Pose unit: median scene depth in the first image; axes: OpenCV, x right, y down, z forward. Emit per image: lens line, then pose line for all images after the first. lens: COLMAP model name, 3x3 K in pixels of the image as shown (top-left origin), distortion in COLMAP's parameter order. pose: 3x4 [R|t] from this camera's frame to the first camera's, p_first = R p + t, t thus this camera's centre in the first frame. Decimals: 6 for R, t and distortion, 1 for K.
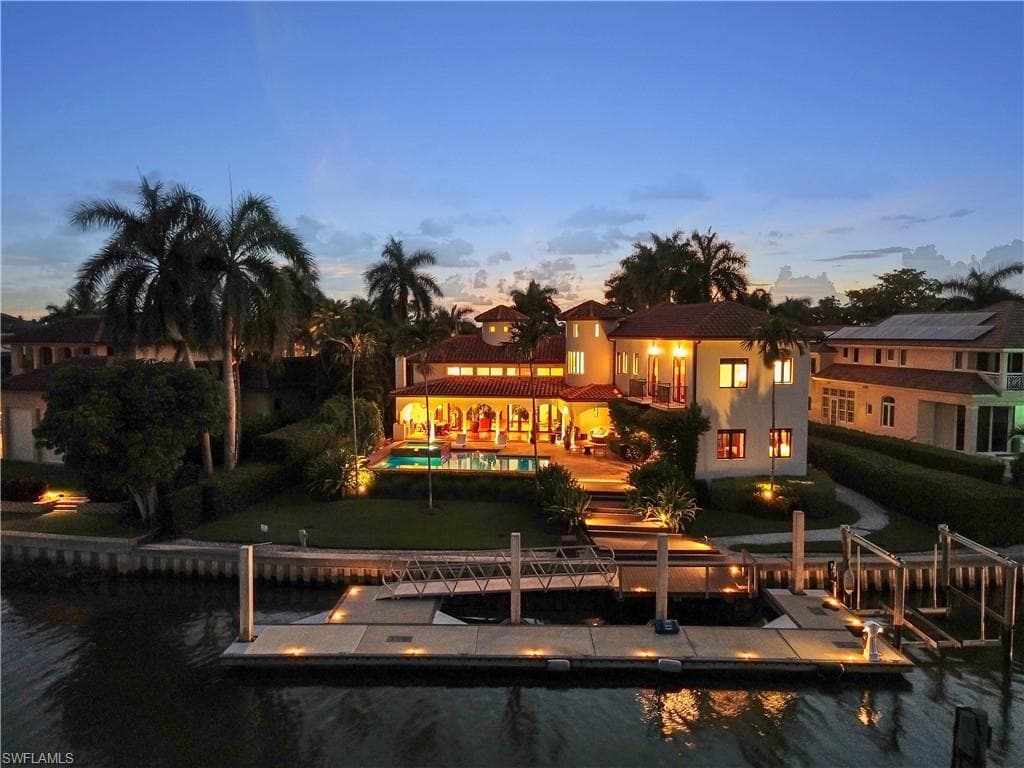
lens RADIAL K [[721.3, 0, 512.6], [0, 721.3, 390.6], [0, 0, 1]] dist [0.031241, -0.009438]
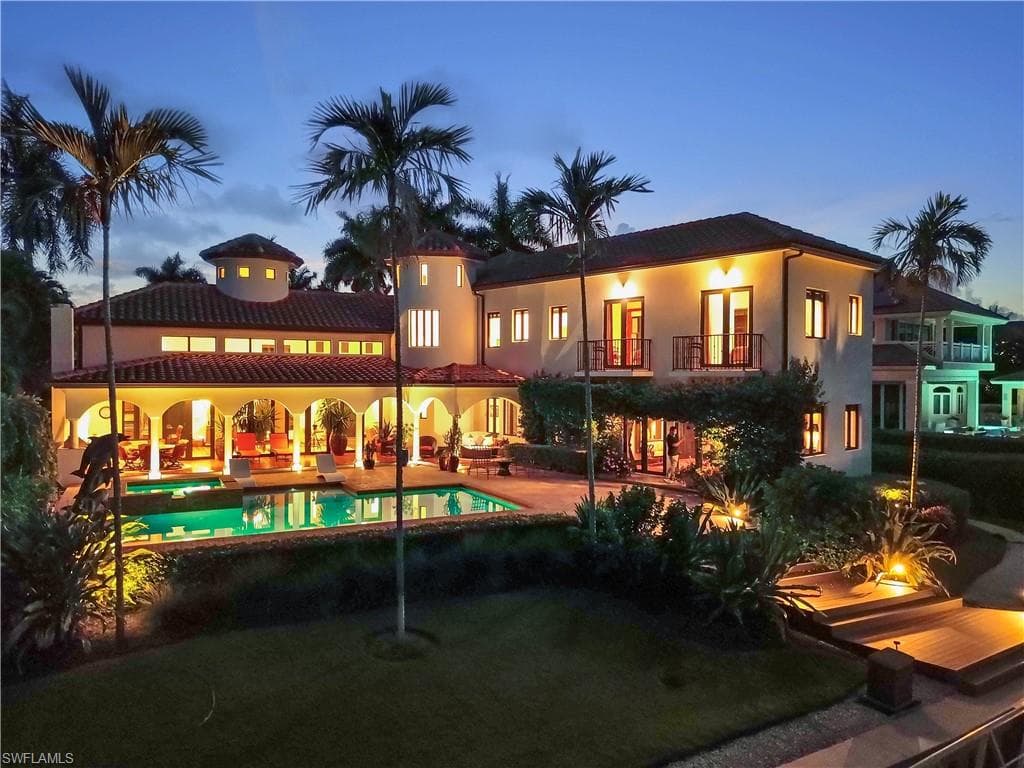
lens RADIAL K [[721.3, 0, 513.9], [0, 721.3, 384.1], [0, 0, 1]] dist [0.031241, -0.009438]
pose [[0.828750, -0.003095, 0.559610, -0.186010], [0.039581, 0.997805, -0.053098, 0.042689], [-0.558218, 0.066154, 0.827053, 0.472027]]
